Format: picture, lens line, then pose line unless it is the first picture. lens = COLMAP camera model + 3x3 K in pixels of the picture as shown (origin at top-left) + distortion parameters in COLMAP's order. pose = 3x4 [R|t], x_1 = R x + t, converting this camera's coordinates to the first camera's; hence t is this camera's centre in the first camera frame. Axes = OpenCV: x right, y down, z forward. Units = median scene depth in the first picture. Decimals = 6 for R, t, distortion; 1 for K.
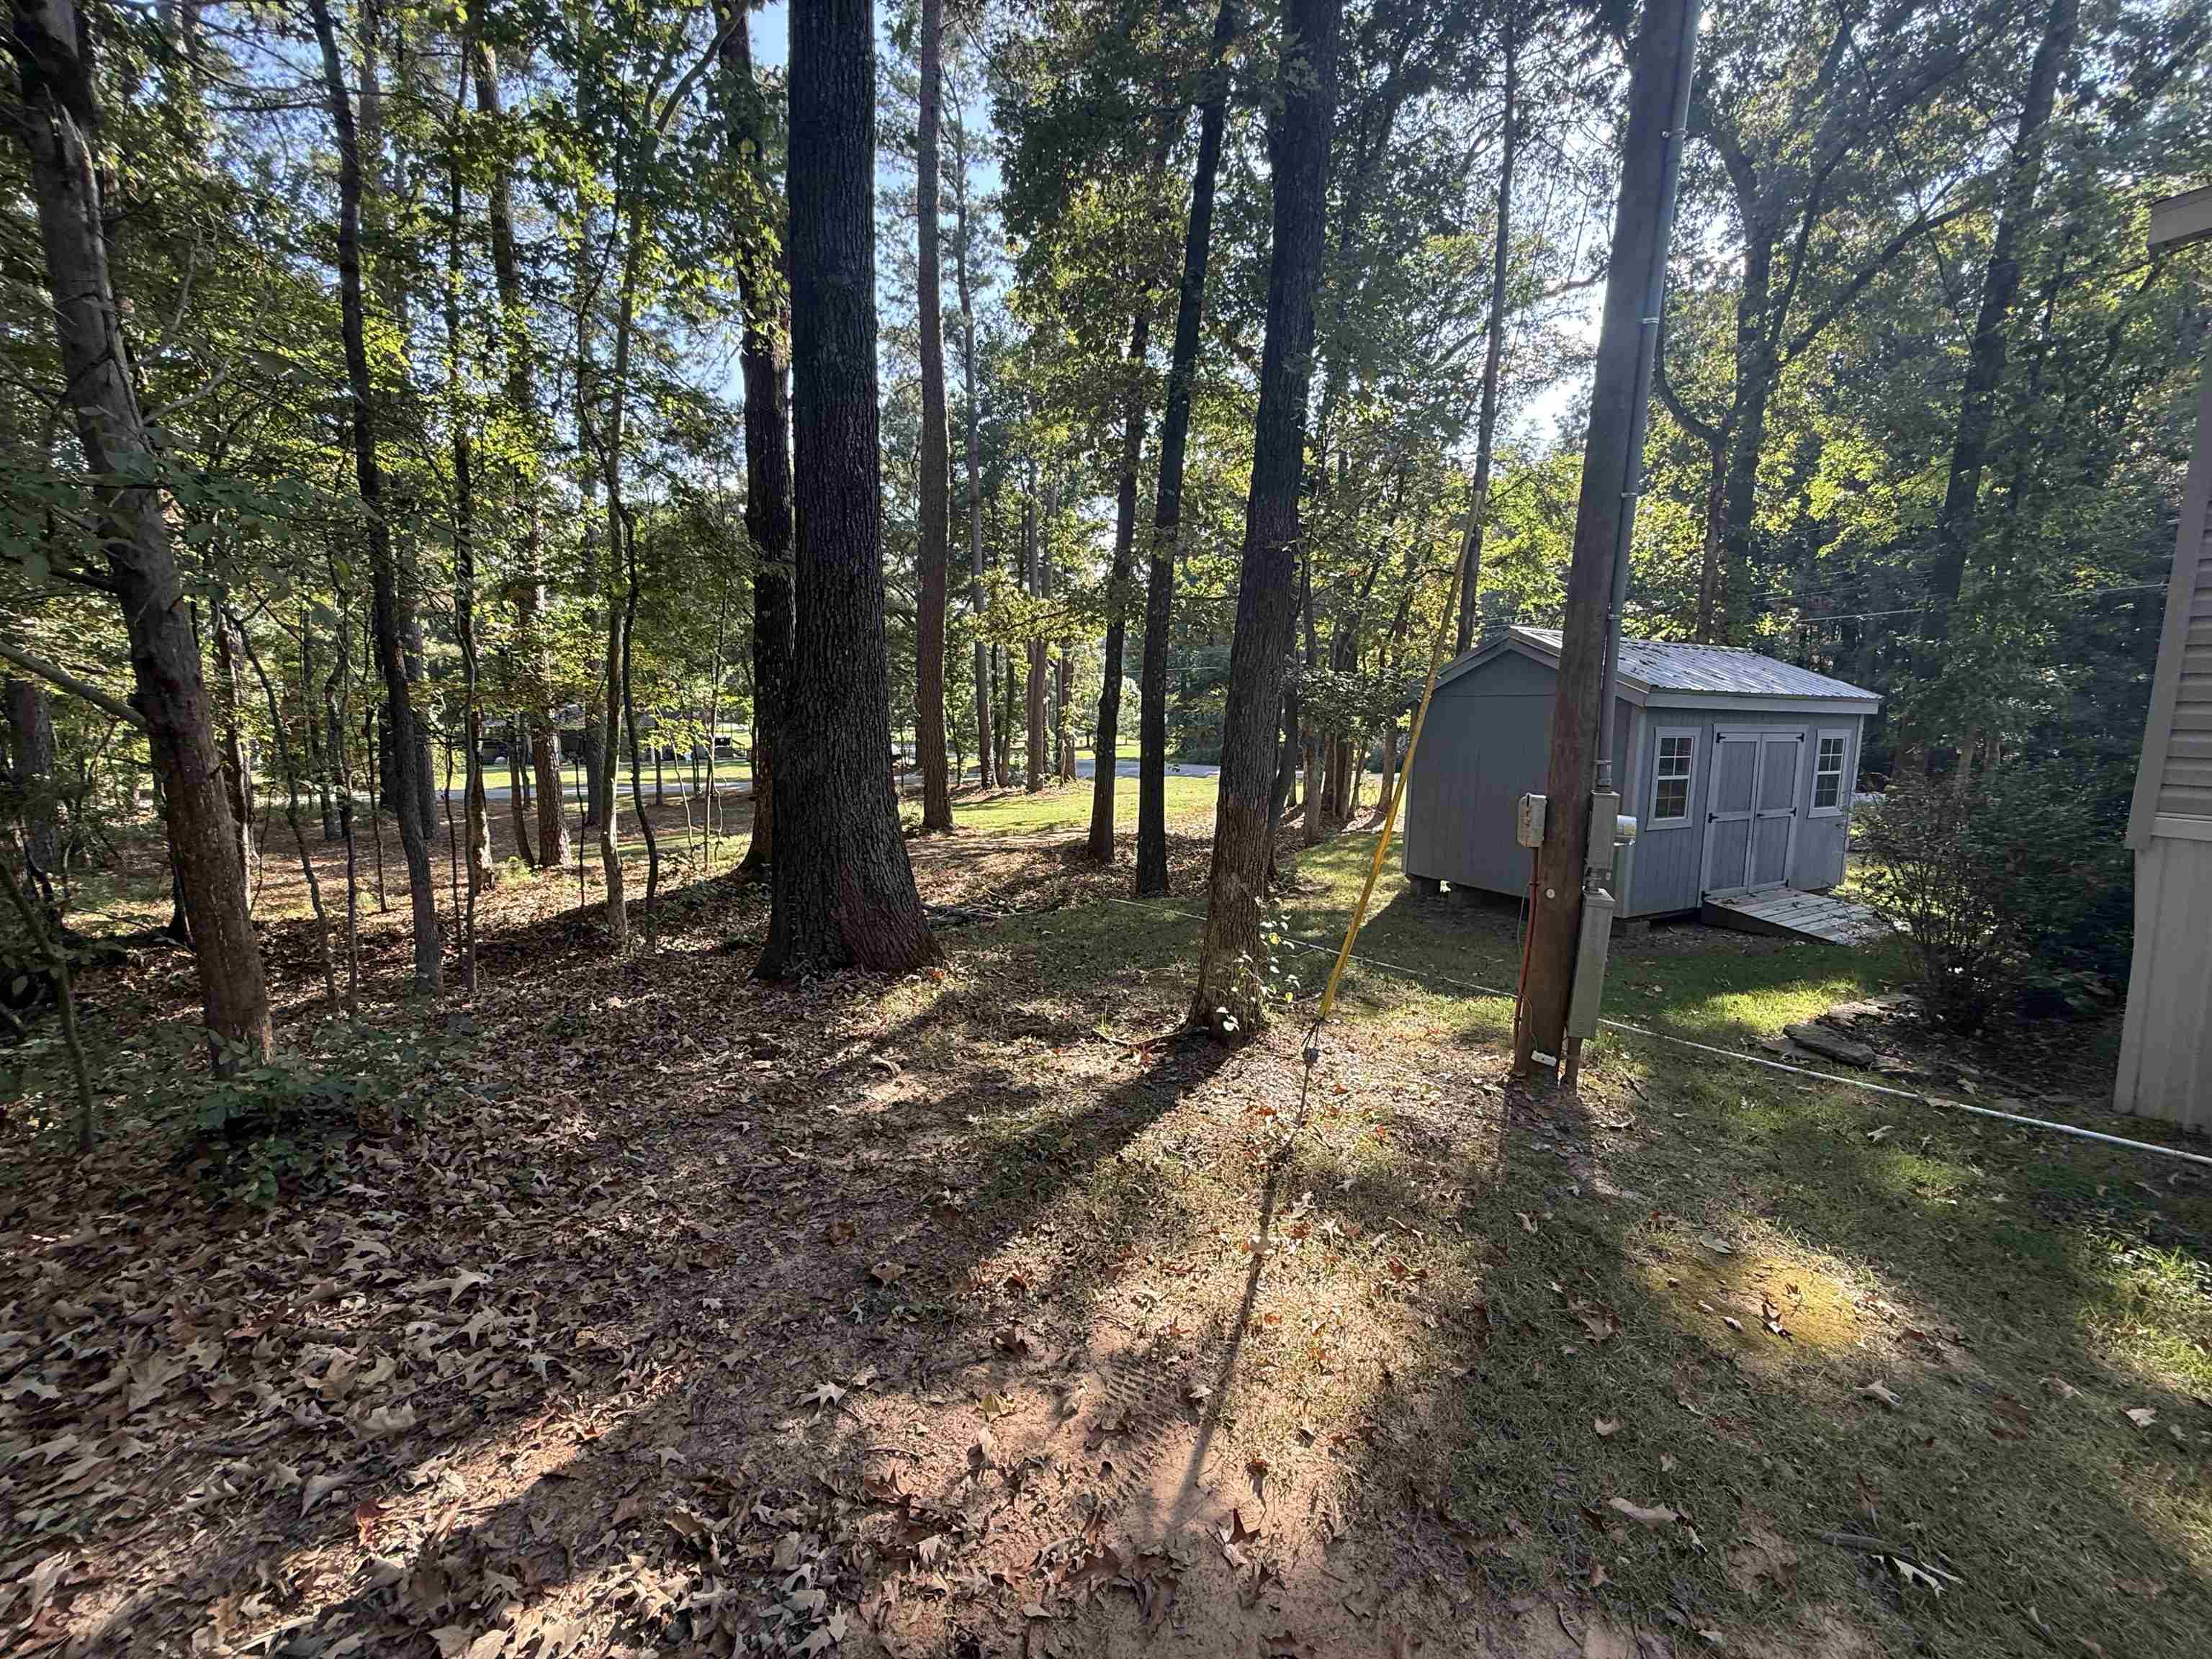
lens RADIAL K [[881.6, 0, 1105.1], [0, 881.6, 826.3], [0, 0, 1]] dist [-0.000860, 0.000693]
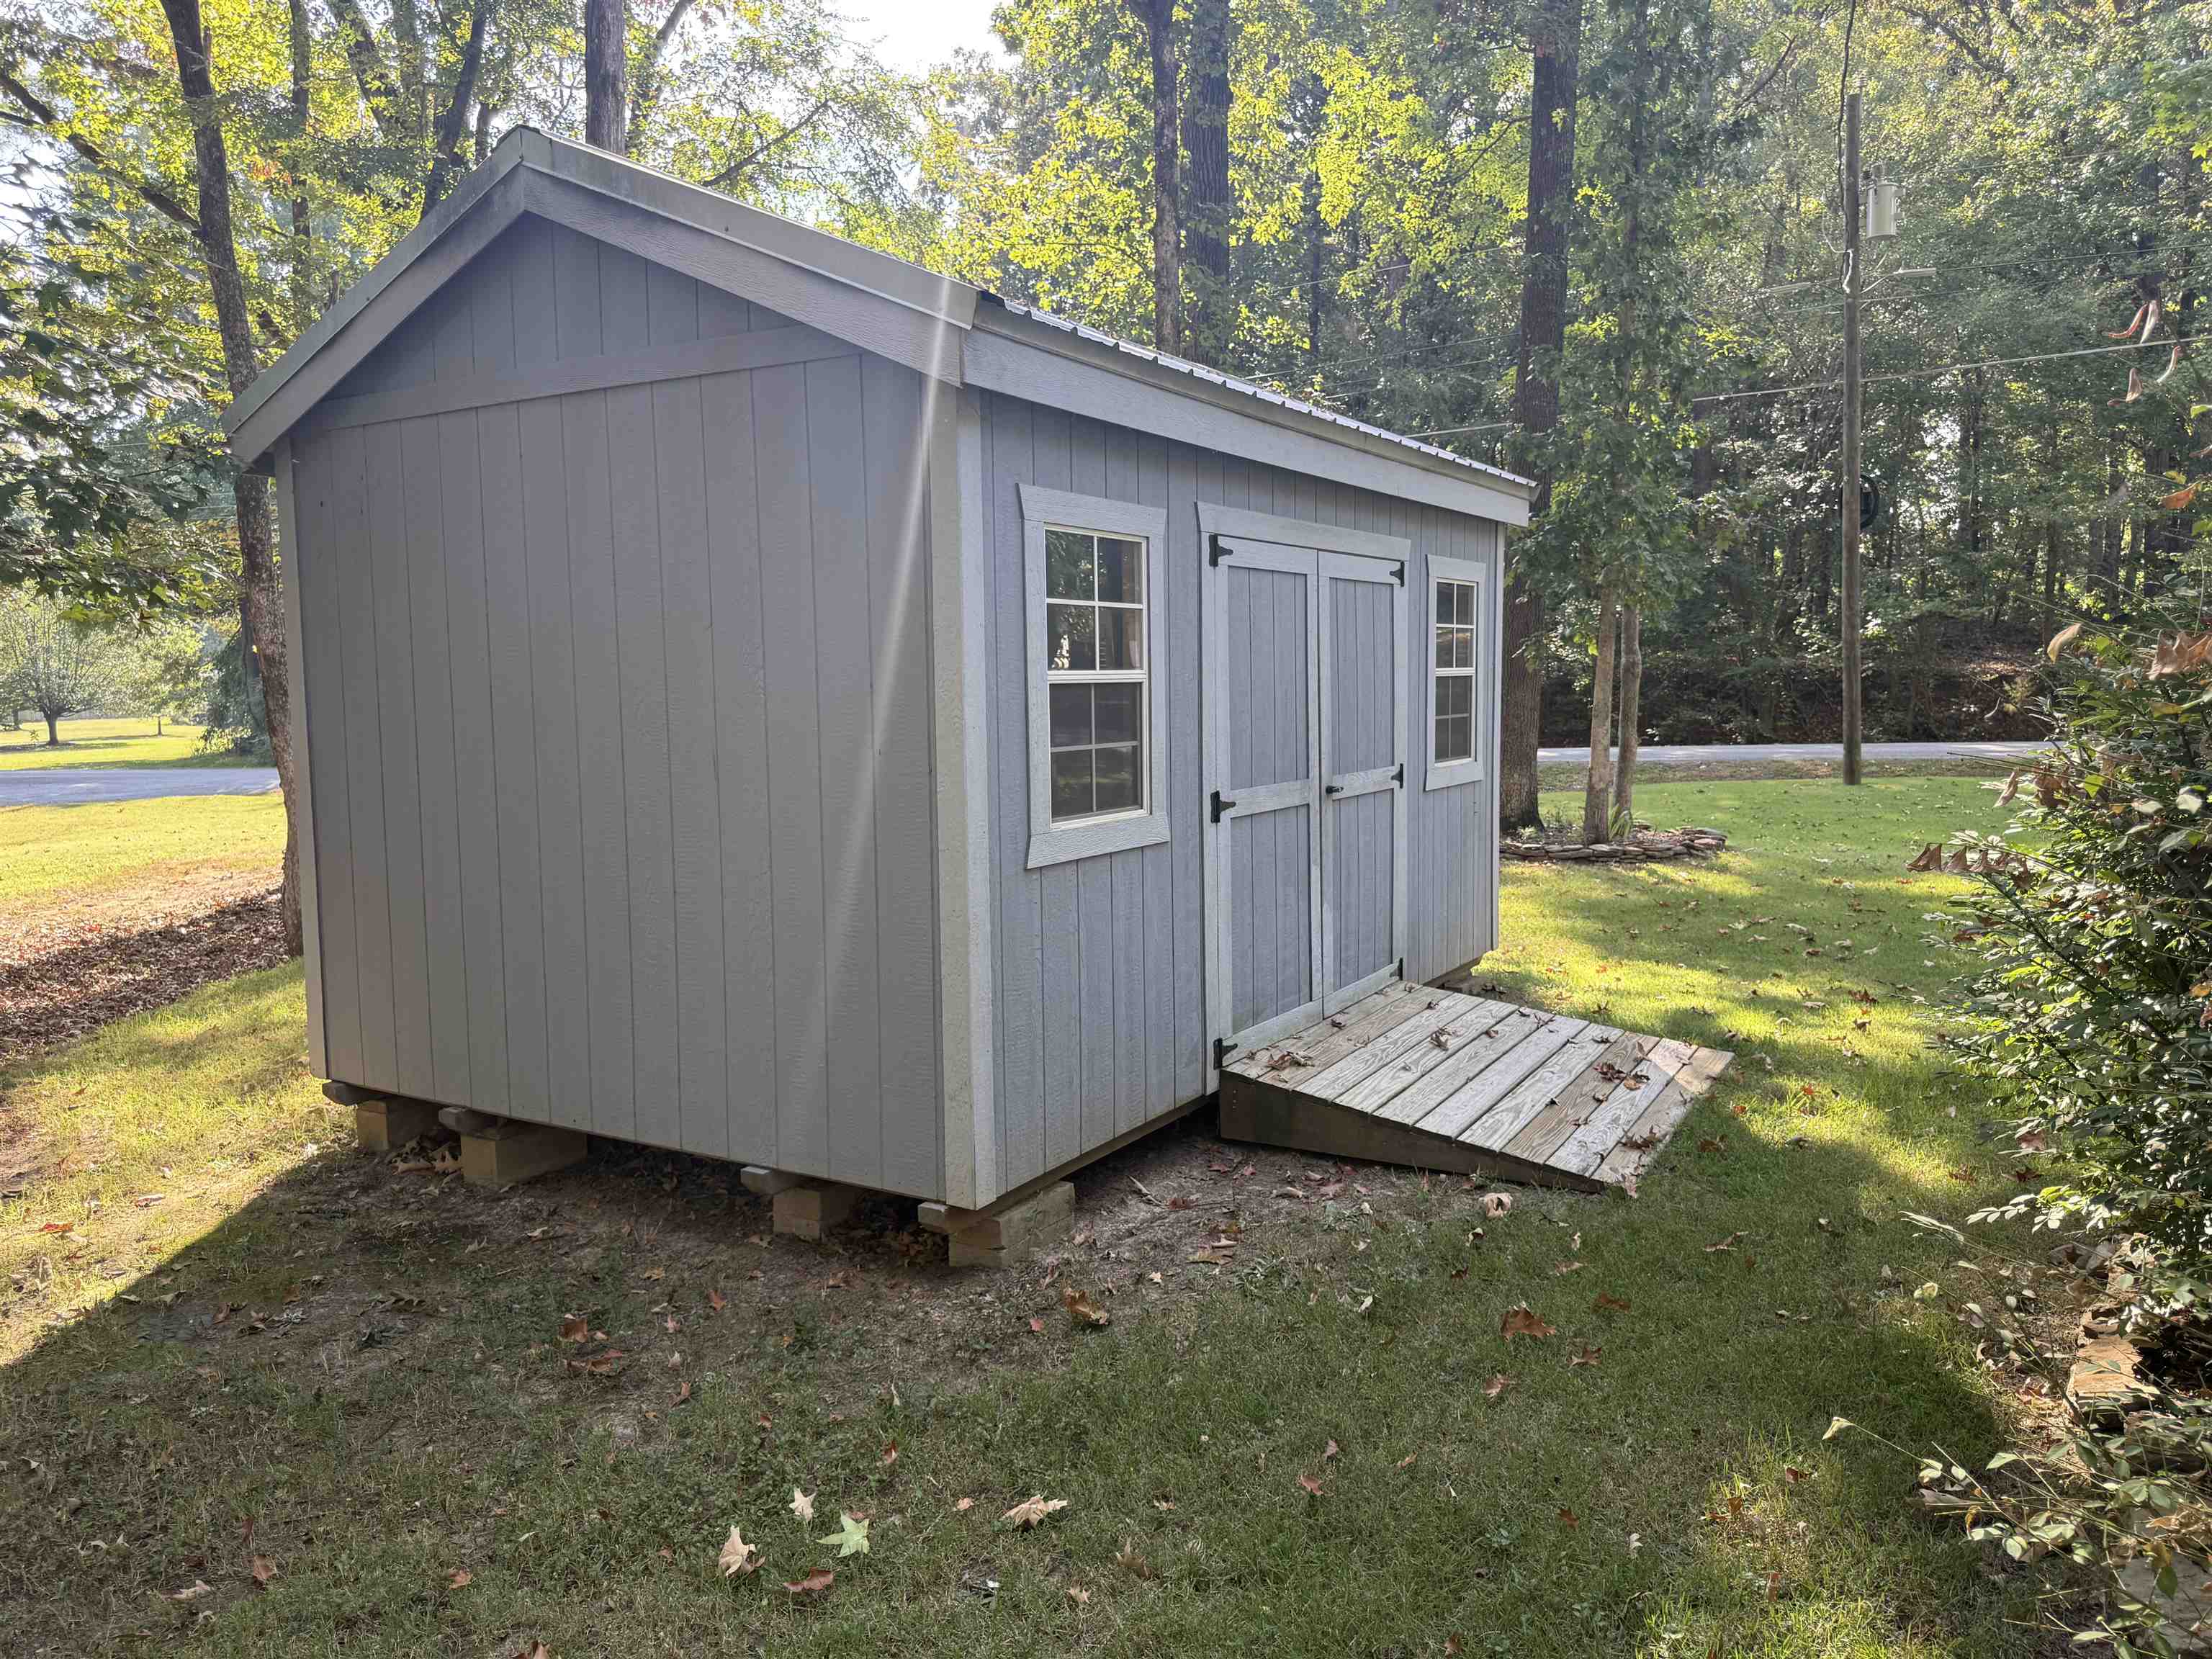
lens RADIAL K [[1571.5, 0, 1106.1], [0, 1571.5, 826.5], [0, 0, 1]] dist [0.043099, -0.048430]
pose [[0.857989, -0.073936, 0.508319, 0.275495], [0.087184, 0.996190, -0.002260, -0.003494], [-0.506215, 0.046256, 0.861166, 0.402111]]
